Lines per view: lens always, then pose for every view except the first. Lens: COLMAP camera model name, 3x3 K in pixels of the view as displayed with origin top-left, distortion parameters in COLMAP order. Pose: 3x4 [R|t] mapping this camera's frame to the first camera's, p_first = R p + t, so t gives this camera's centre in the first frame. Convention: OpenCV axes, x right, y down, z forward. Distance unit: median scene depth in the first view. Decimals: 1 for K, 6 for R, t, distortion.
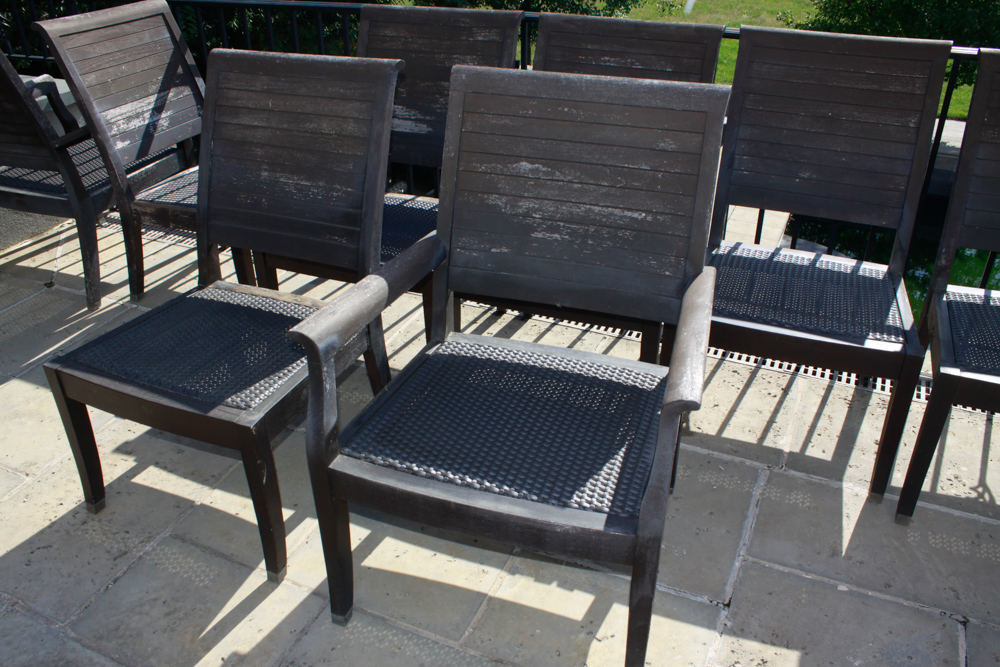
lens RADIAL K [[842.6, 0, 499.7], [0, 842.6, 339.5], [0, 0, 1]] dist [-0.138011, 0.094117]
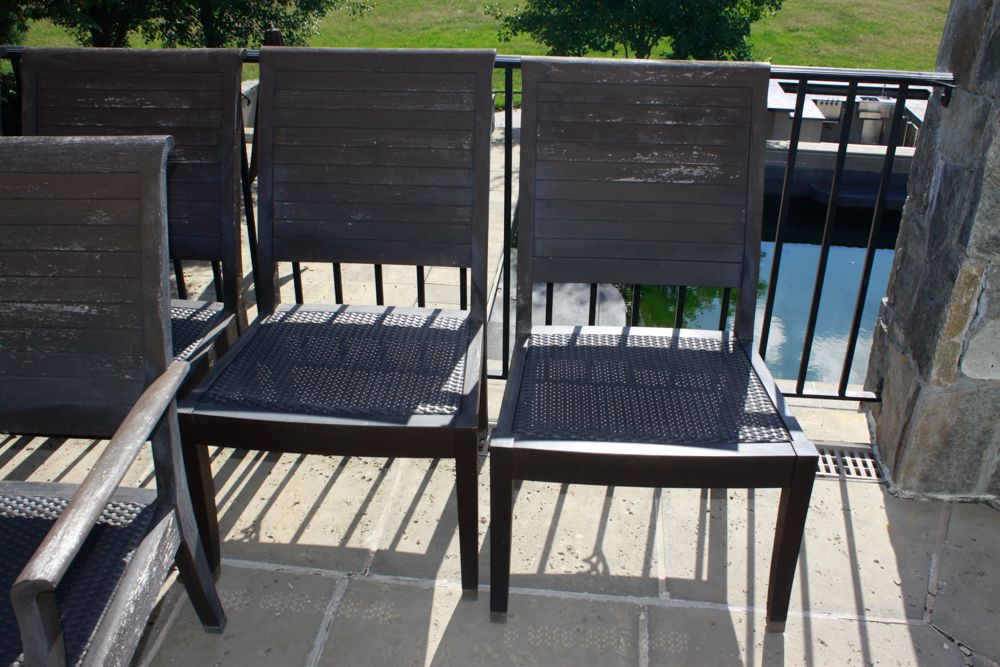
lens RADIAL K [[940.5, 0, 504.9], [0, 940.5, 340.5], [0, 0, 1]] dist [-0.111913, 0.000000]
pose [[0.953970, -0.129439, 0.270530, 0.263468], [0.139372, 0.990081, -0.017749, -0.041054], [-0.265549, 0.054636, 0.962548, 0.055708]]
